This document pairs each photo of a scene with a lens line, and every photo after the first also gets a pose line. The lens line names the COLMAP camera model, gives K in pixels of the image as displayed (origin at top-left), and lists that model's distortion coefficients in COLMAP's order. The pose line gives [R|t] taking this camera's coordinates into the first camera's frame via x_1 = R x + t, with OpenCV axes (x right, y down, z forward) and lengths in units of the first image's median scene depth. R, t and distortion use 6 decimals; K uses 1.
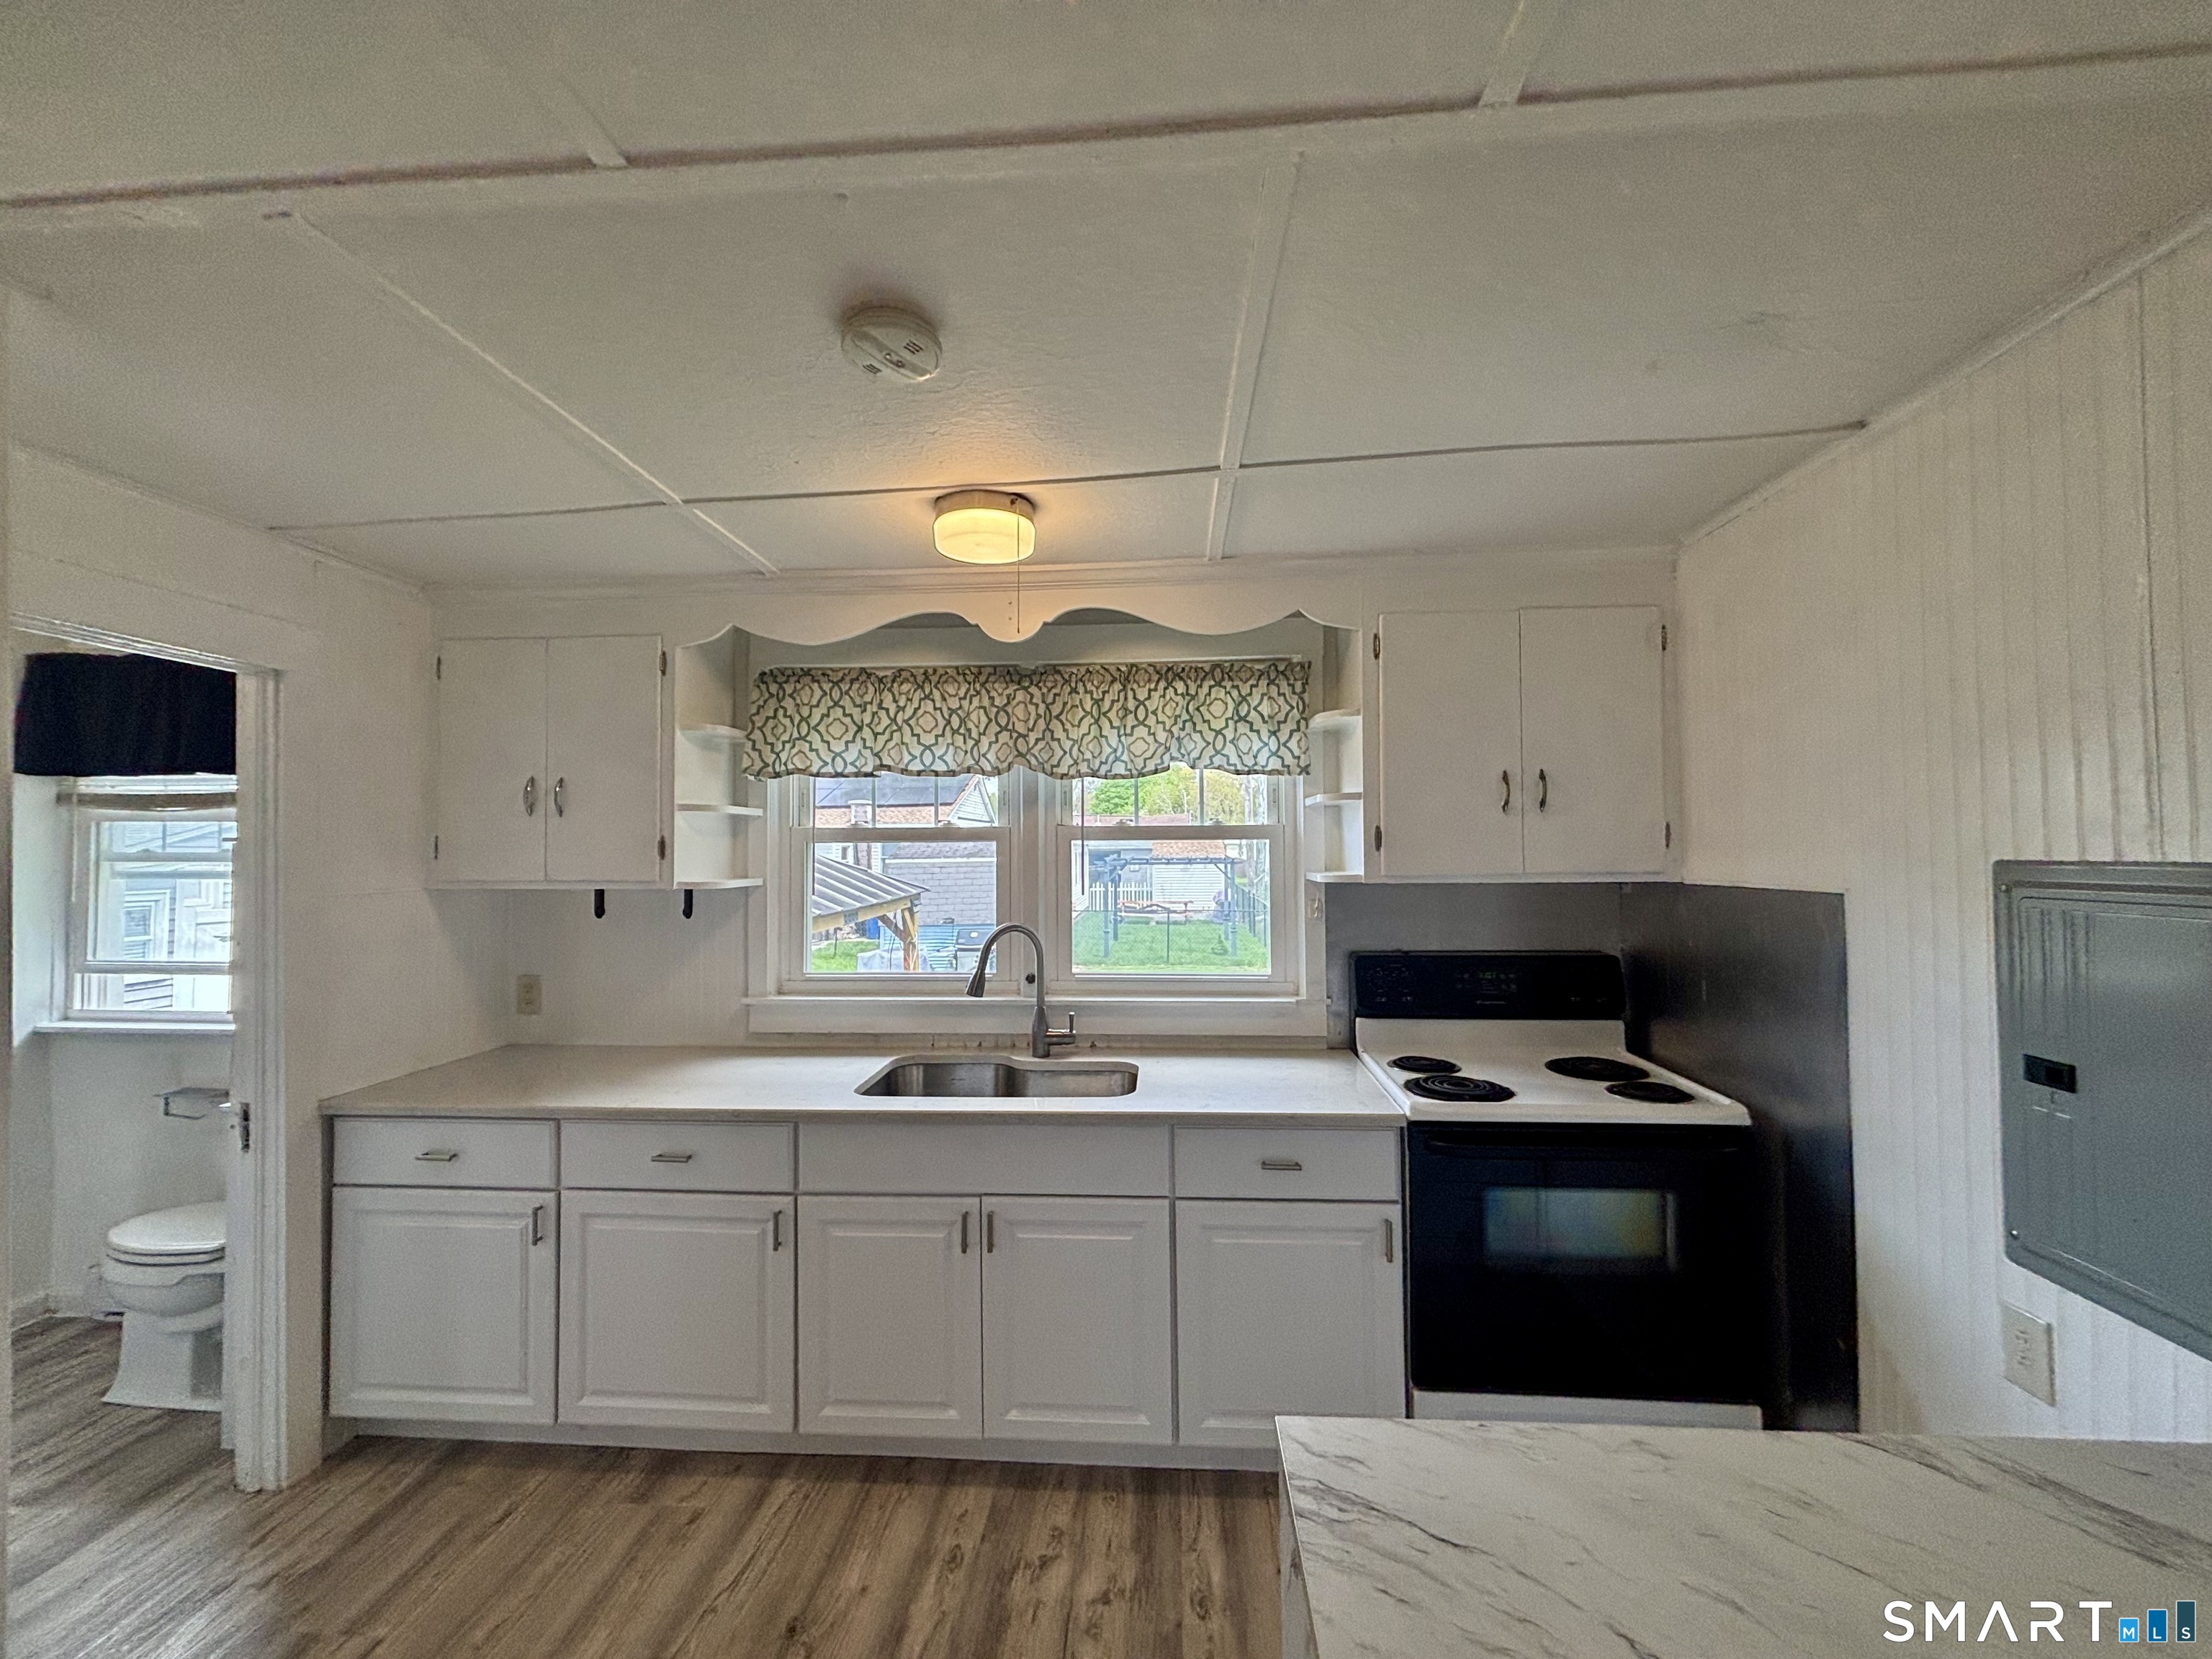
lens RADIAL K [[892.2, 0, 1098.2], [0, 892.2, 827.9], [0, 0, 1]] dist [0.008095, -0.002780]
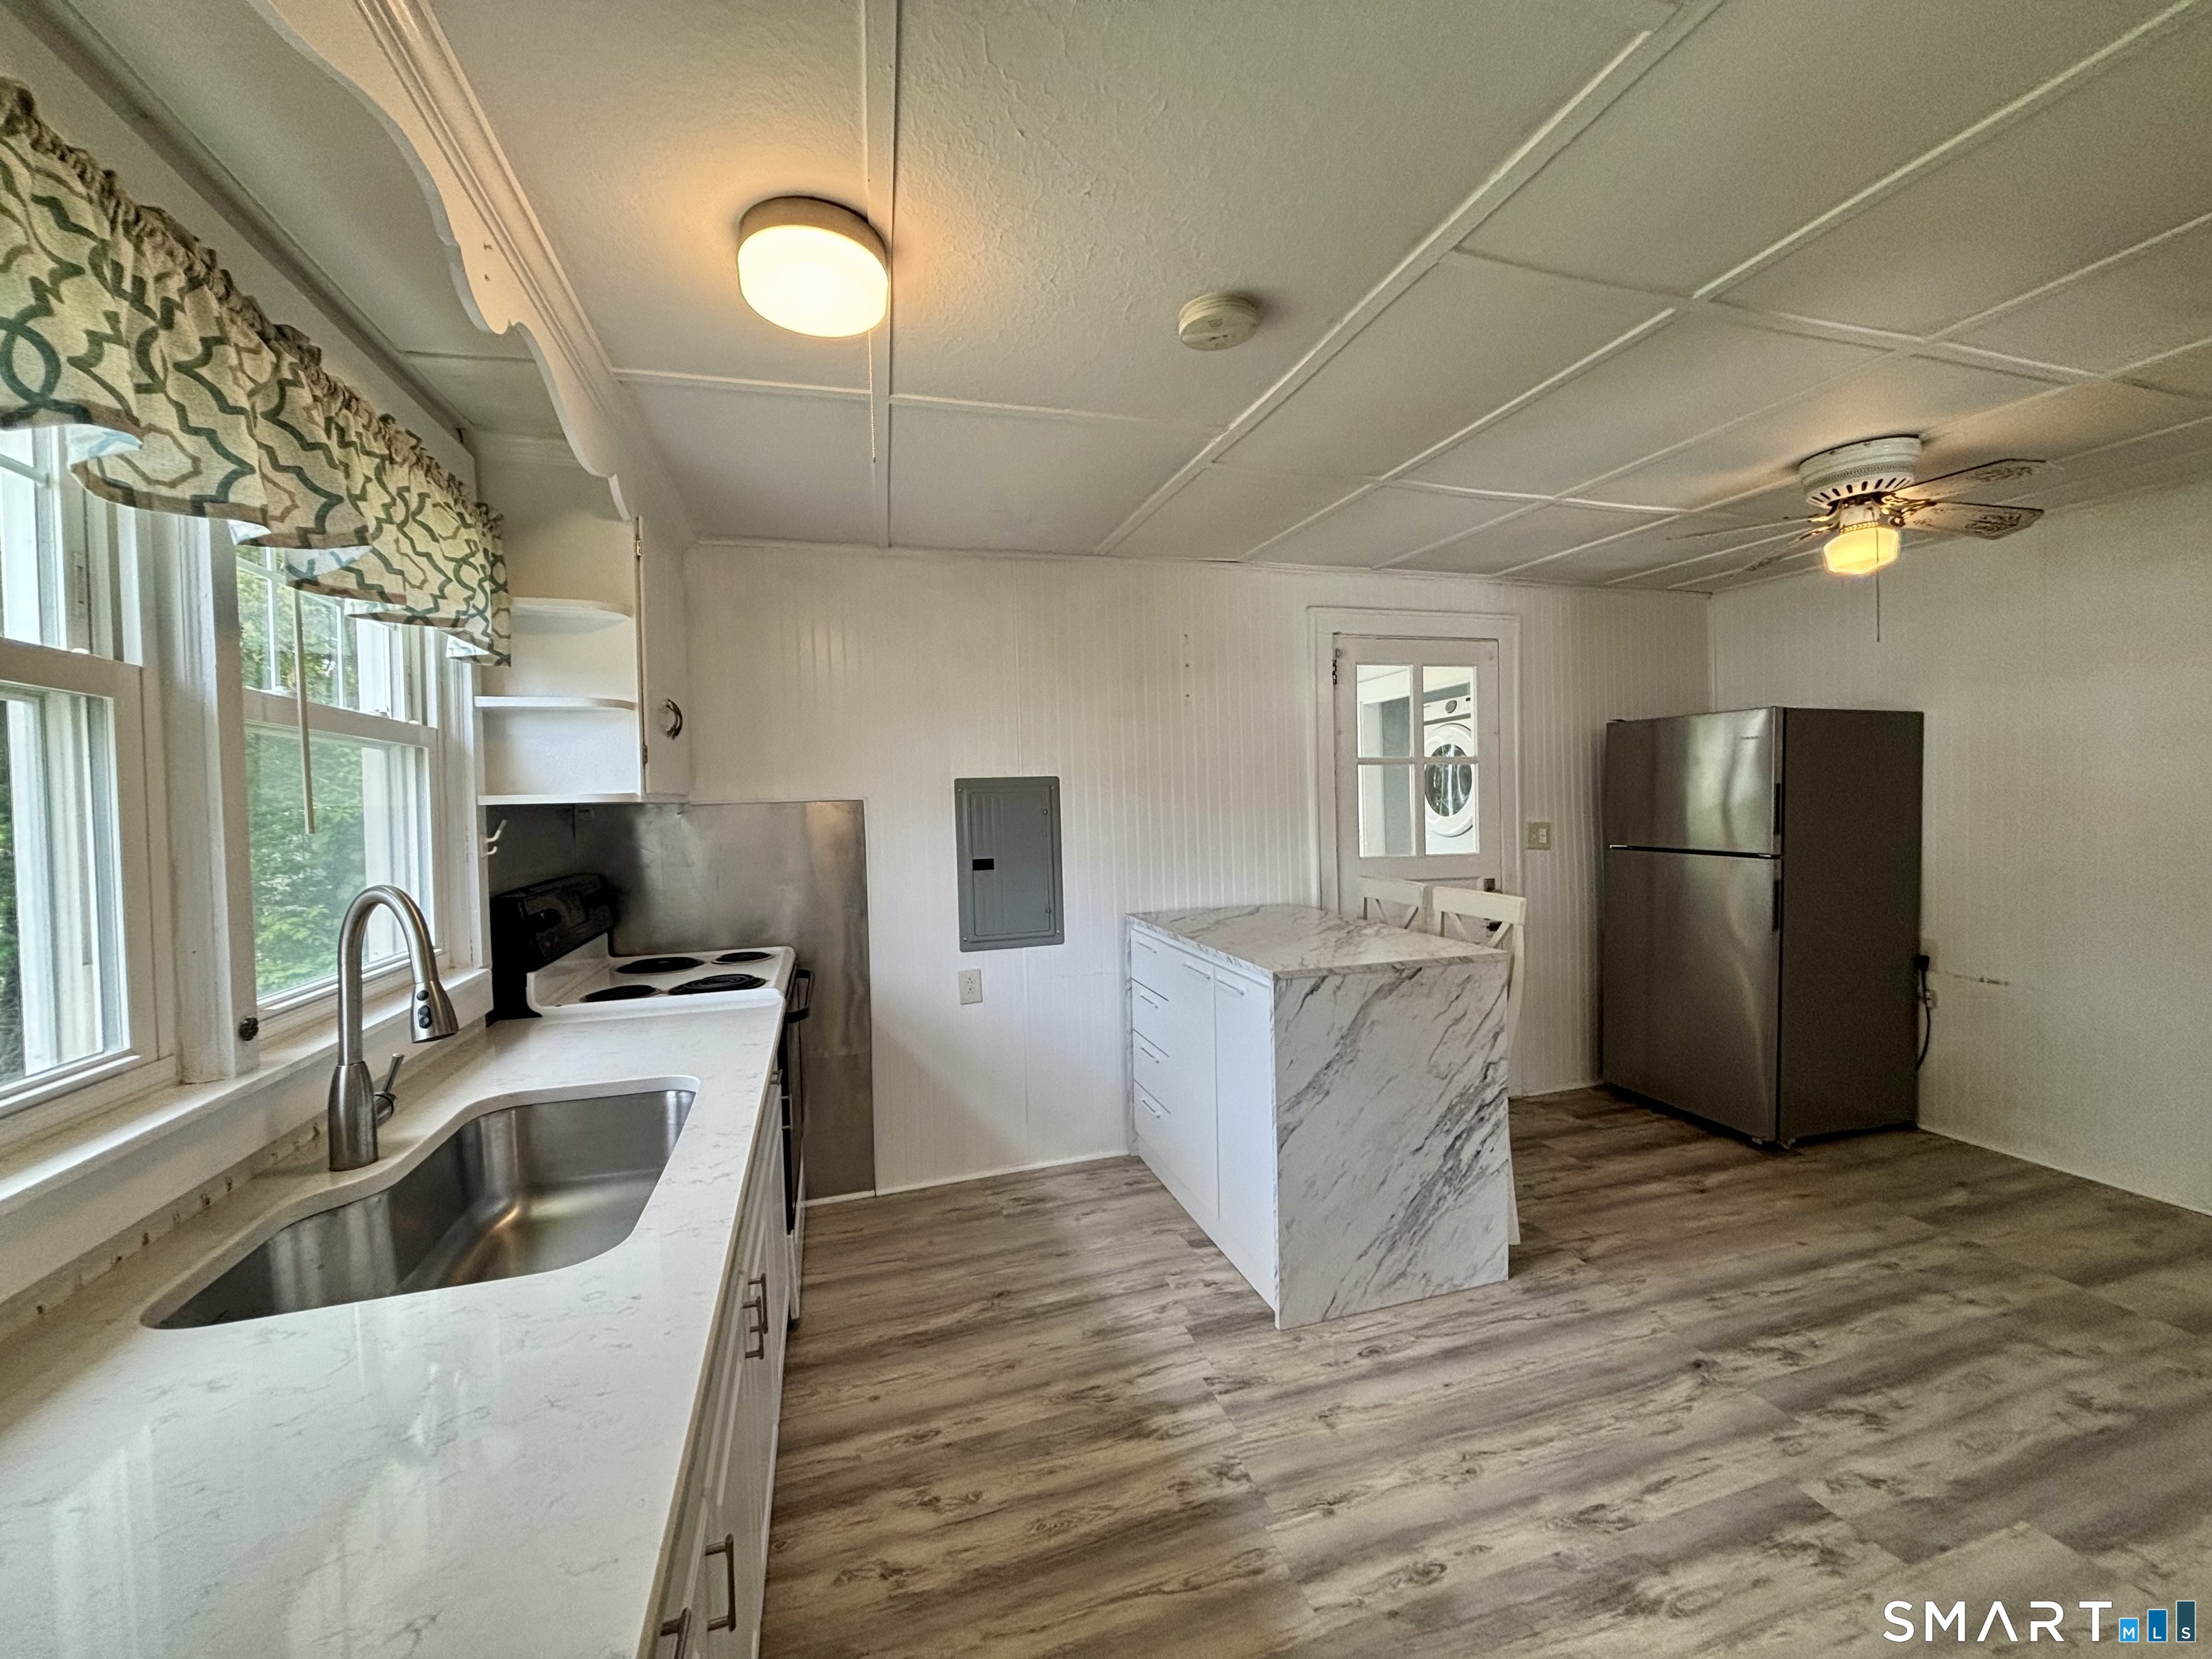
lens RADIAL K [[892.2, 0, 1100.0], [0, 892.2, 828.2], [0, 0, 1]] dist [0.008095, -0.002780]
pose [[-0.368544, -0.009797, 0.929559, -0.667264], [0.010108, 0.999843, 0.014546, 0.071226], [-0.929555, 0.014757, -0.368387, 0.810480]]
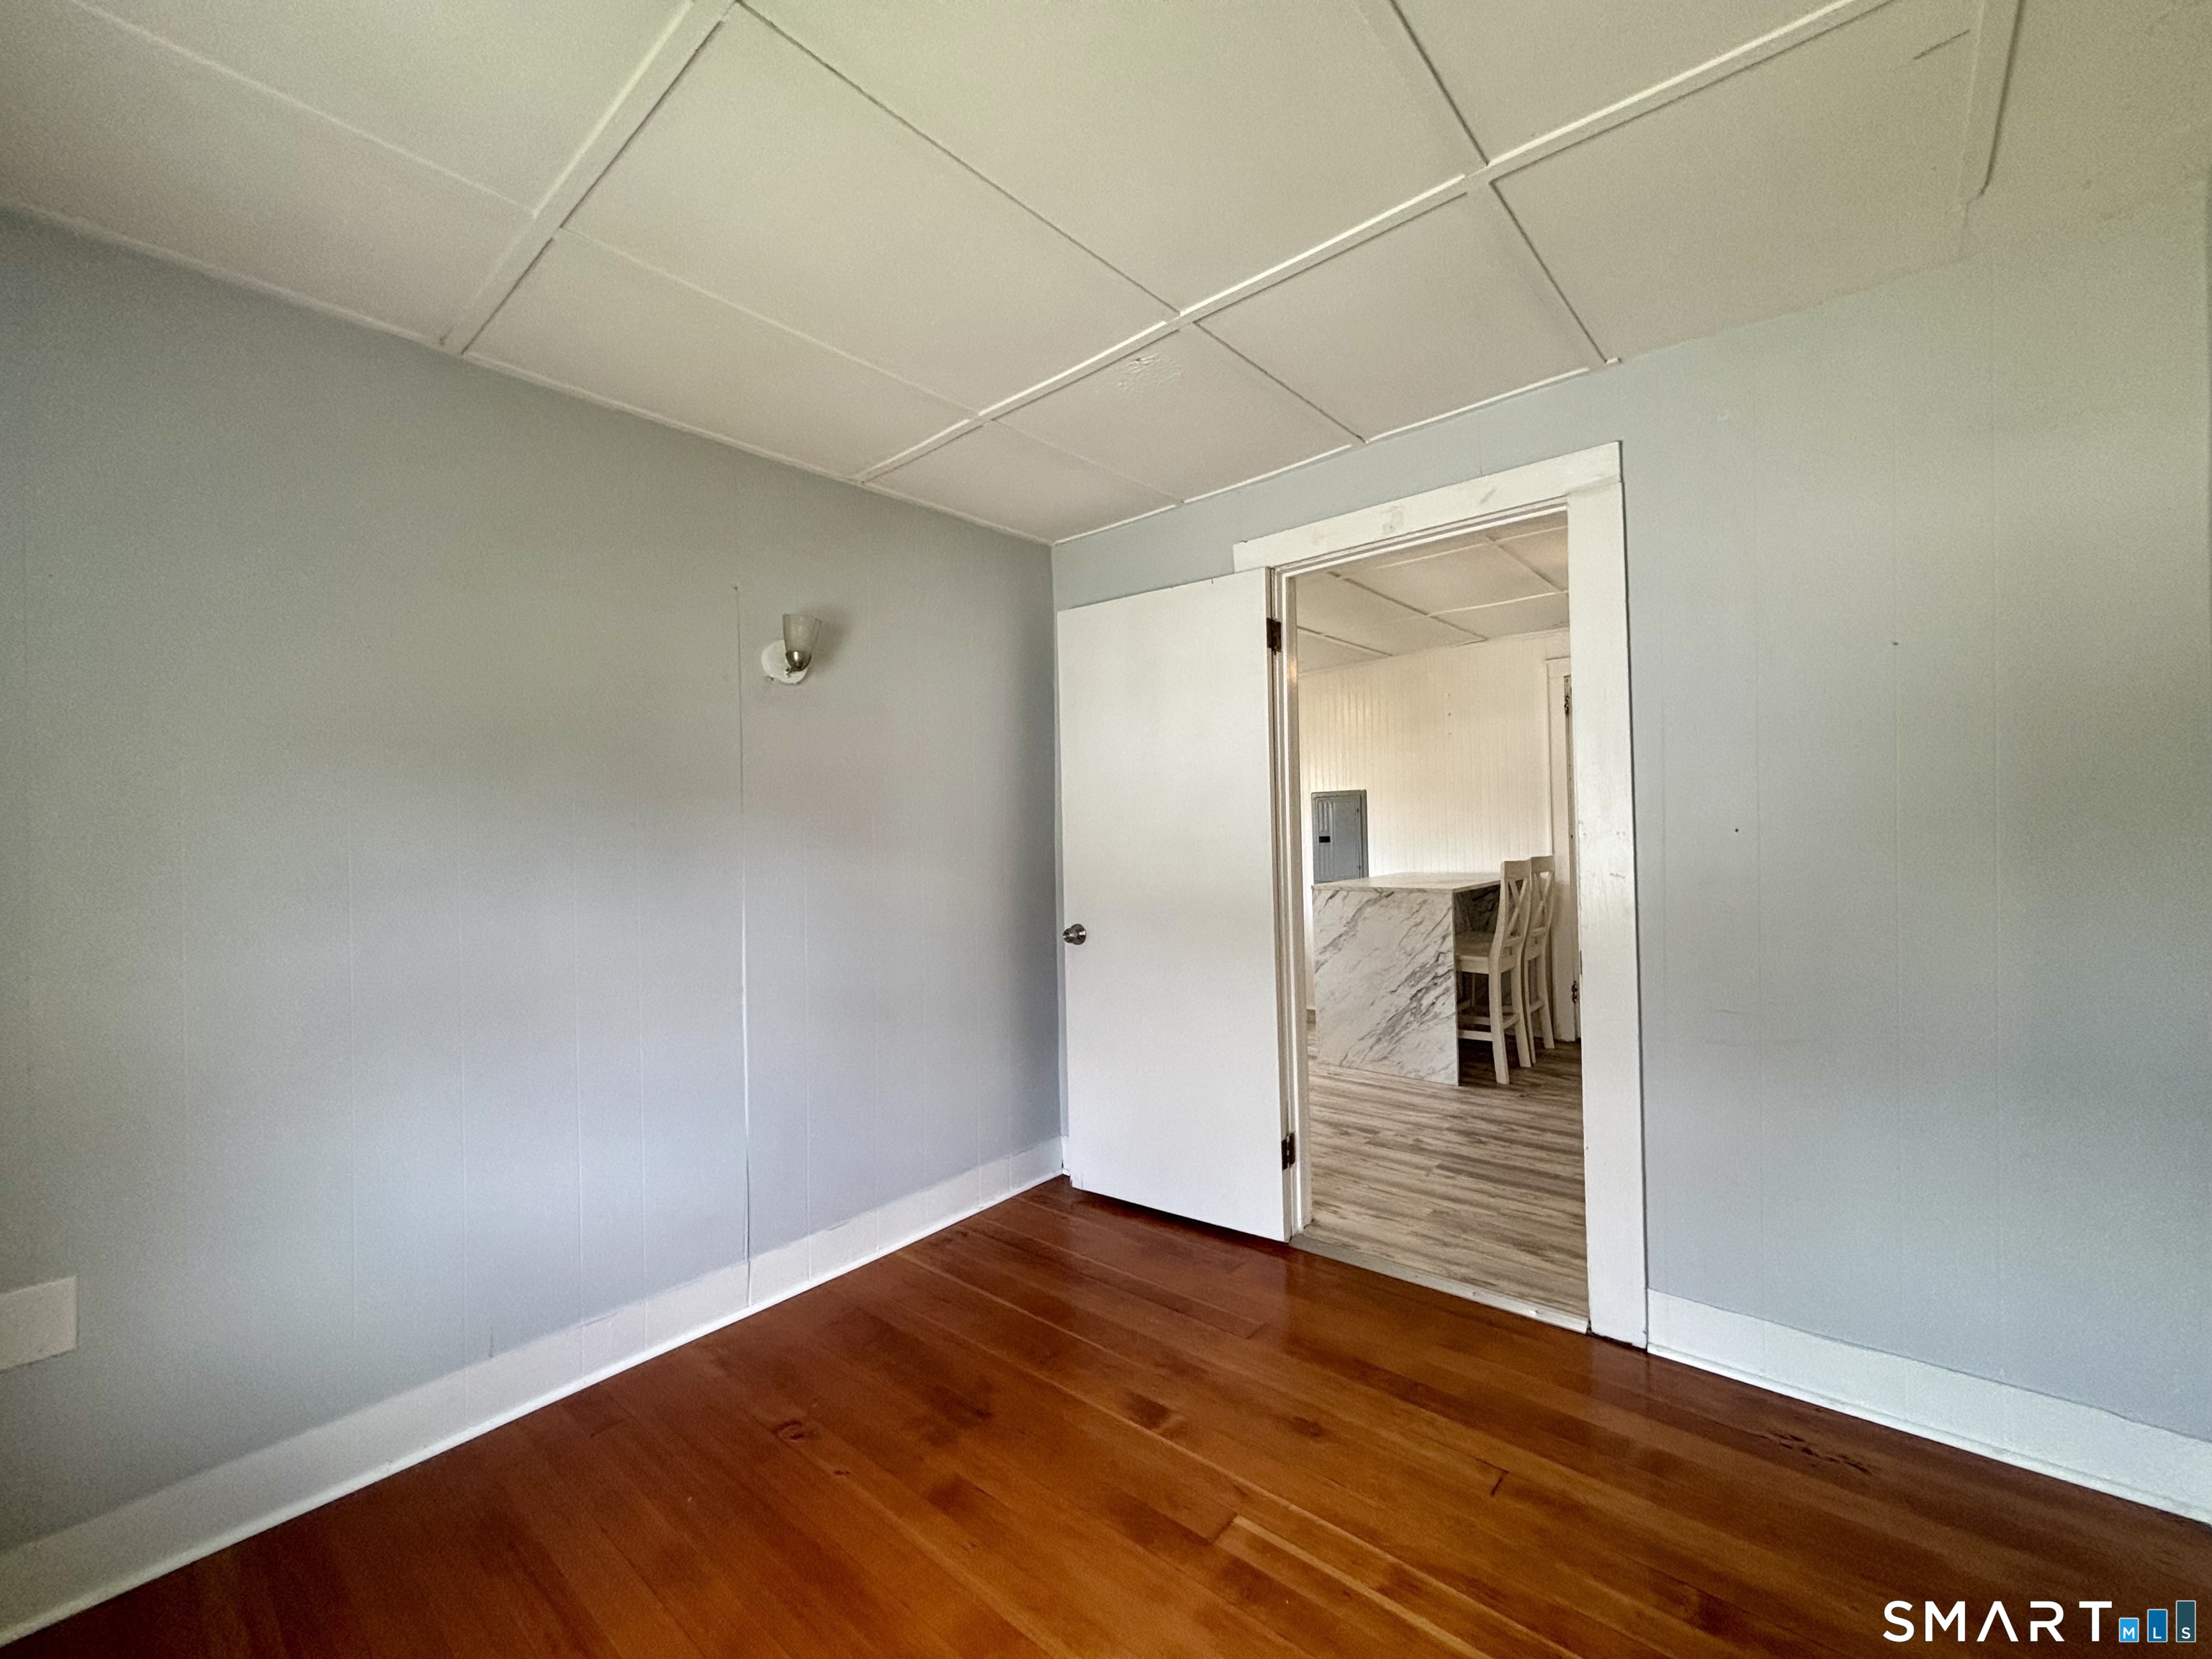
lens RADIAL K [[892.2, 0, 1106.5], [0, 892.2, 811.1], [0, 0, 1]] dist [0.008095, -0.002780]
pose [[0.588411, 0.014776, 0.808427, -1.611941], [0.000936, 0.999820, -0.018955, 0.109743], [-0.808562, 0.011910, 0.588291, -0.374830]]
